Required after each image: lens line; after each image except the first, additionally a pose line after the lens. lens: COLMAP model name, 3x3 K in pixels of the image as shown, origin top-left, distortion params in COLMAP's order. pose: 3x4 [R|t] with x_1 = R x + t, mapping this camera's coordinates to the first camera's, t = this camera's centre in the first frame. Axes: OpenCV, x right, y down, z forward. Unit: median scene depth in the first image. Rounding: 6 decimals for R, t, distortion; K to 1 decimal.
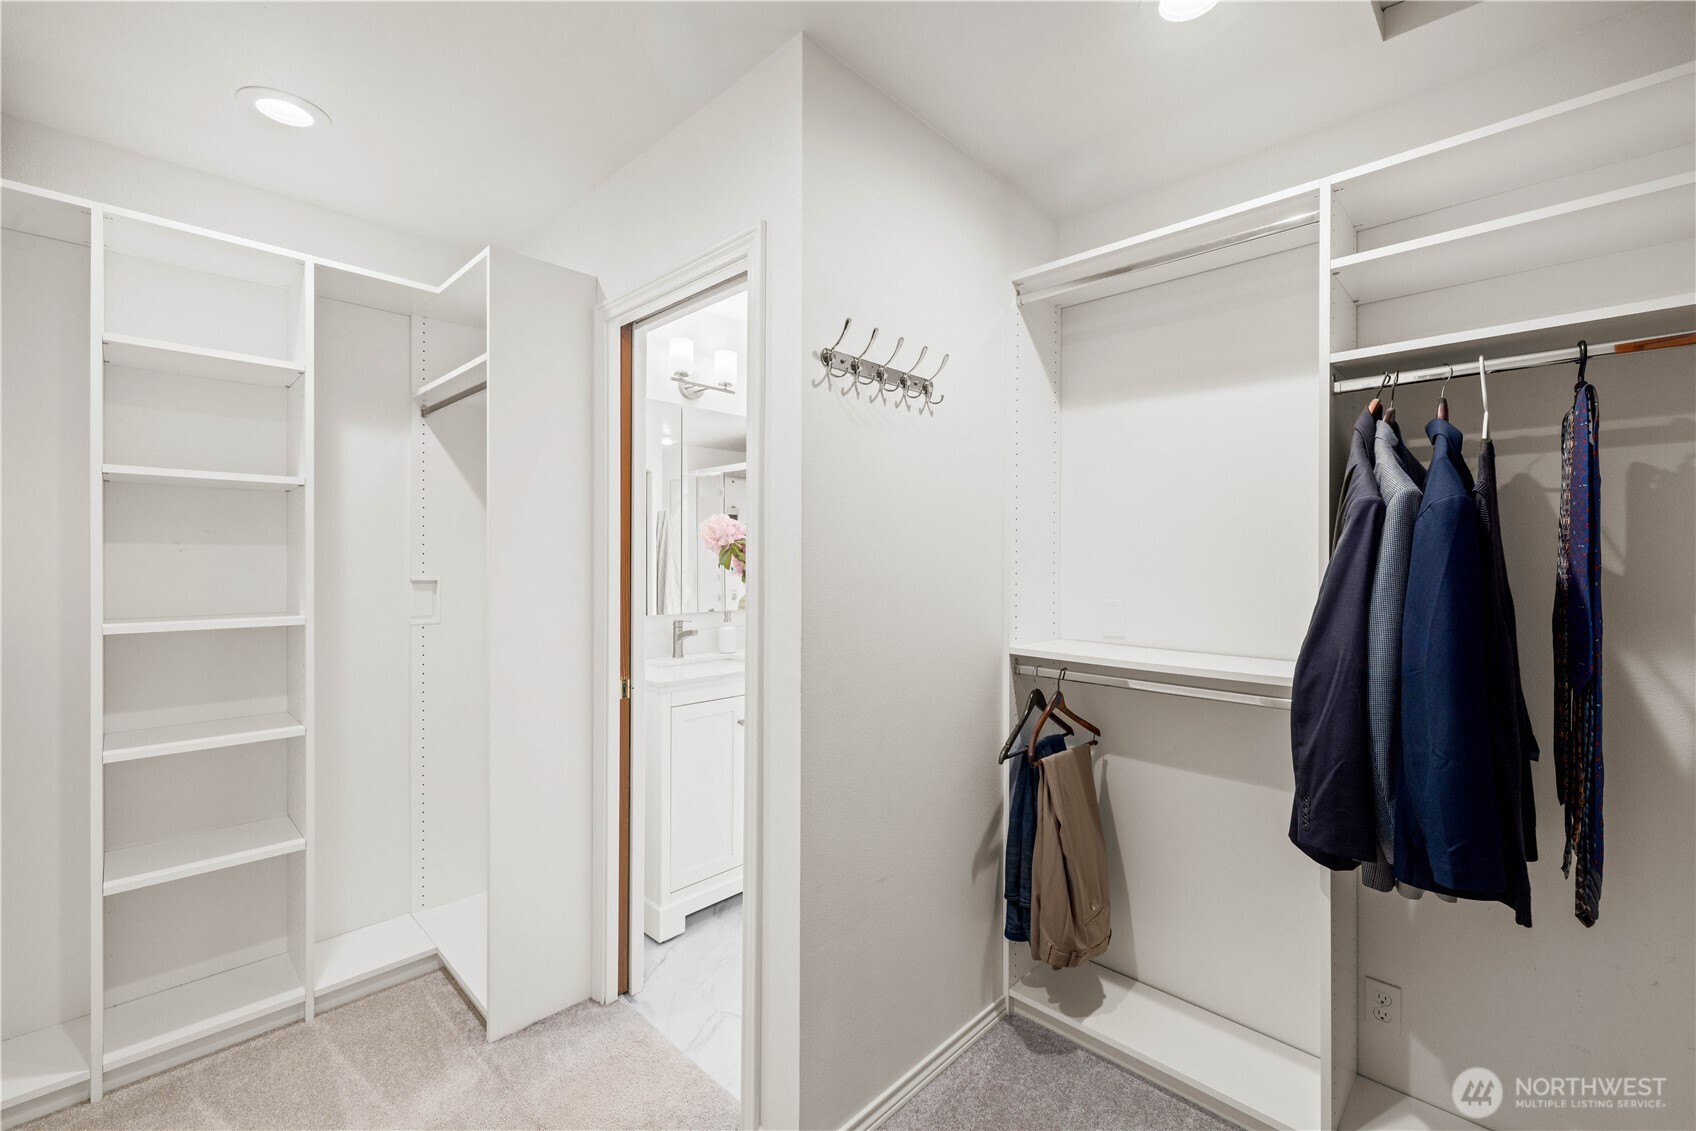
lens RADIAL K [[699.6, 0, 845.5], [0, 699.6, 562.8], [0, 0, 1]] dist [0.000919, 0.000006]
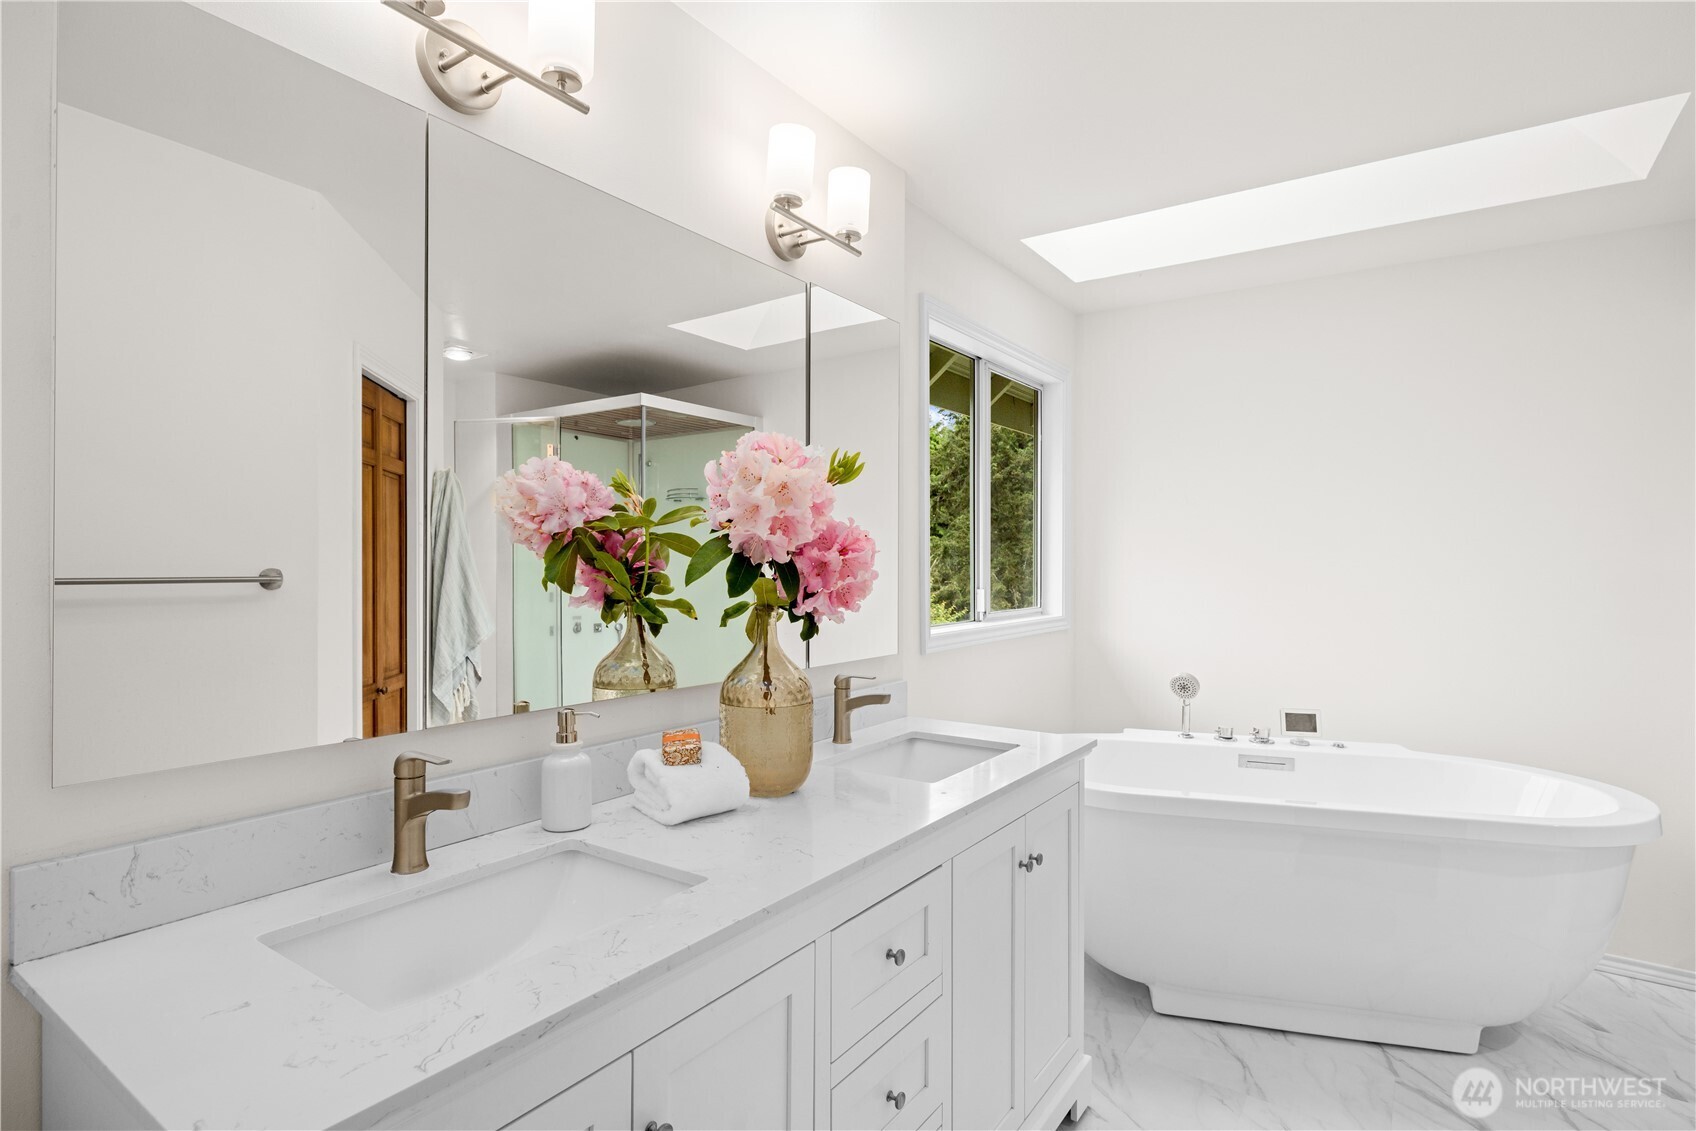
lens RADIAL K [[864.9, 0, 849.4], [0, 864.9, 566.6], [0, 0, 1]] dist [-0.007861, -0.000389]
pose [[0.988722, 0.007530, 0.149575, -0.082243], [-0.008538, 0.999945, 0.006098, -0.010283], [-0.149521, -0.007306, 0.988732, 0.484456]]
